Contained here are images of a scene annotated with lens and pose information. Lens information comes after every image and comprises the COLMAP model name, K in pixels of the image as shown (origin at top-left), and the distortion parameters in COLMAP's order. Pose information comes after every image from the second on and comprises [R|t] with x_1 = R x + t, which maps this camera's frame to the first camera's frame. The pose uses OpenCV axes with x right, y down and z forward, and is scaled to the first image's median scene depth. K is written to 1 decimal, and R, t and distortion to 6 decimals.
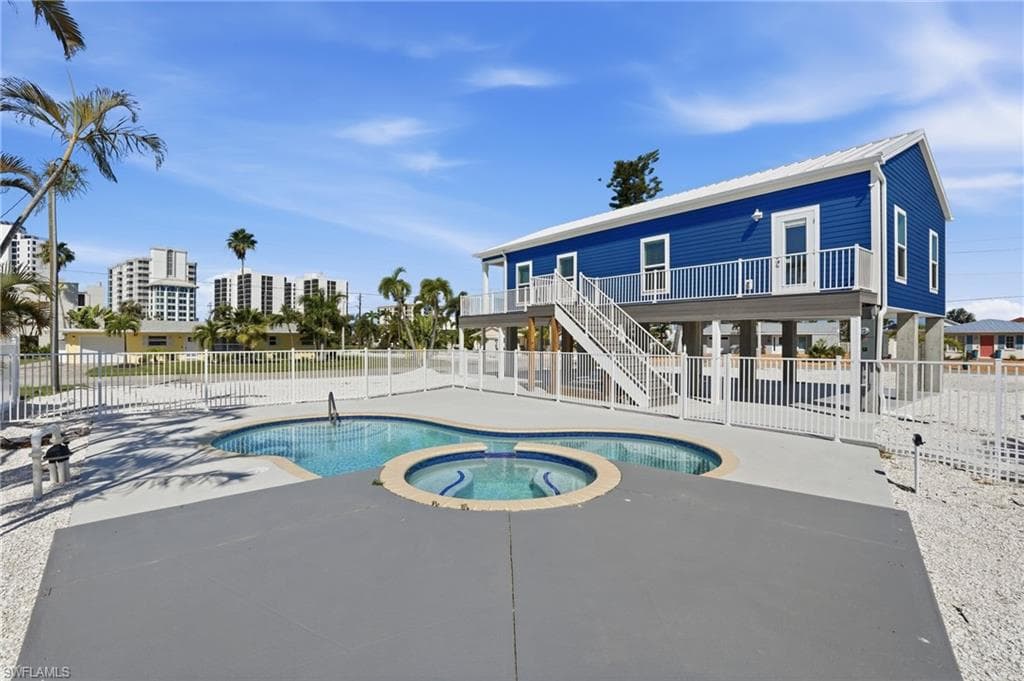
lens RADIAL K [[474.2, 0, 510.6], [0, 474.2, 337.1], [0, 0, 1]] dist [-0.069313, 0.024347]
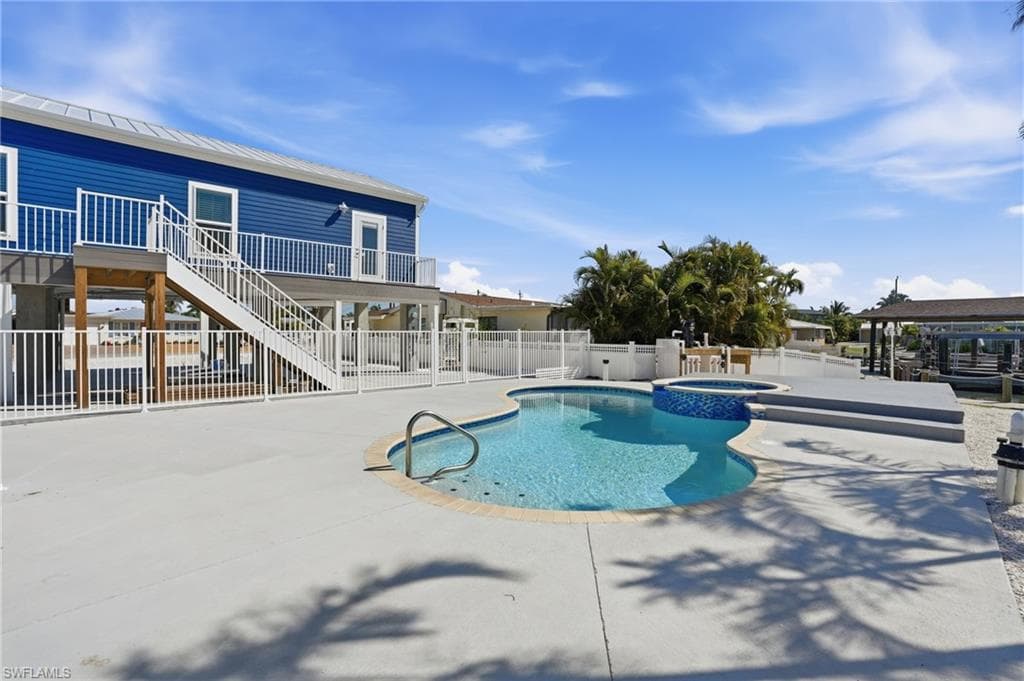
lens RADIAL K [[474.2, 0, 510.6], [0, 474.2, 337.1], [0, 0, 1]] dist [-0.069313, 0.024347]
pose [[-0.102160, -0.012568, 0.994689, -0.609607], [-0.011921, 0.999864, 0.011409, 0.028917], [-0.994697, -0.010692, -0.102296, 0.696783]]
